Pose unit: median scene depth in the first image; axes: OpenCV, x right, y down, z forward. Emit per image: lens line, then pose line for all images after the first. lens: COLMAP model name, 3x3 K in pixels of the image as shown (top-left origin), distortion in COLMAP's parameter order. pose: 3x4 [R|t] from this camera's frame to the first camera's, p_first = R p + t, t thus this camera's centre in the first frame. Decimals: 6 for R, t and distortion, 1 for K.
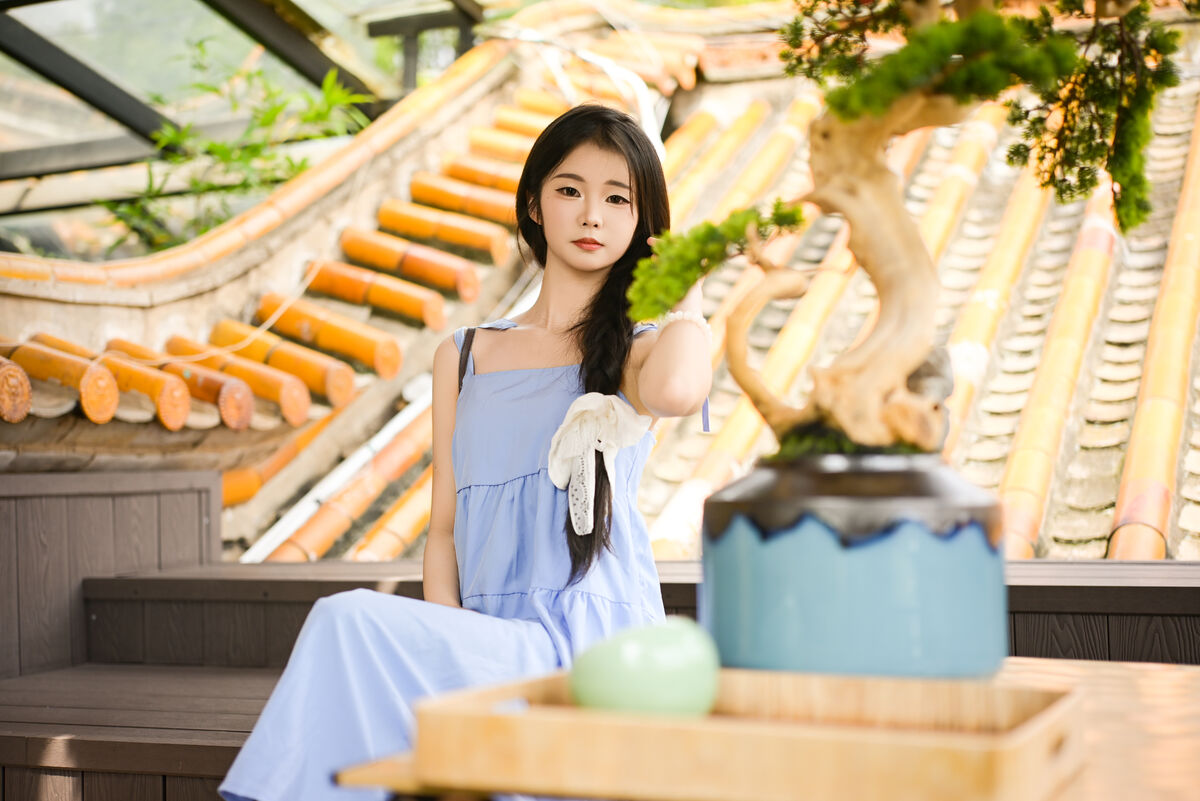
lens RADIAL K [[1689.5, 0, 603.4], [0, 1689.5, 399.3], [0, 0, 1]] dist [0.191791, -0.401584]
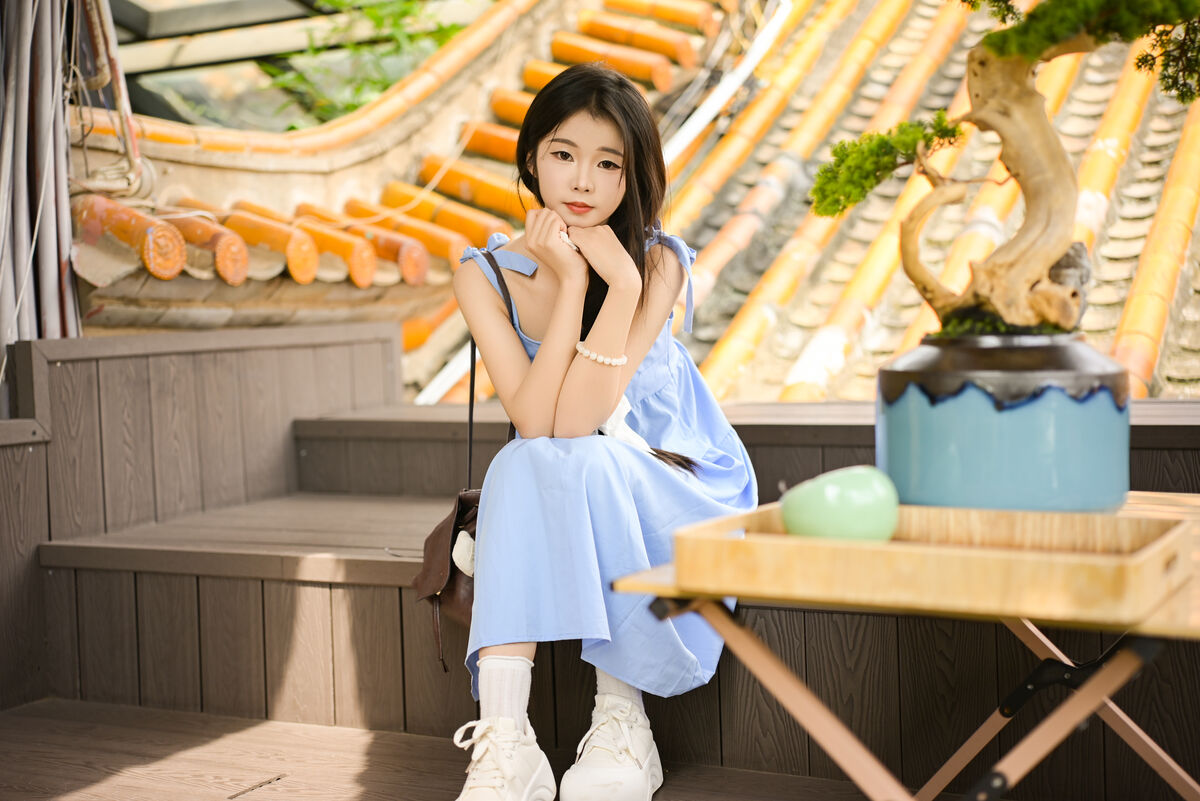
lens RADIAL K [[1689.5, 0, 603.4], [0, 1689.5, 399.3], [0, 0, 1]] dist [0.191791, -0.401584]
pose [[0.998214, -0.007677, -0.059249, -0.028973], [0.013704, 0.994690, 0.101998, -0.020350], [0.058152, -0.102628, 0.993019, -0.103406]]
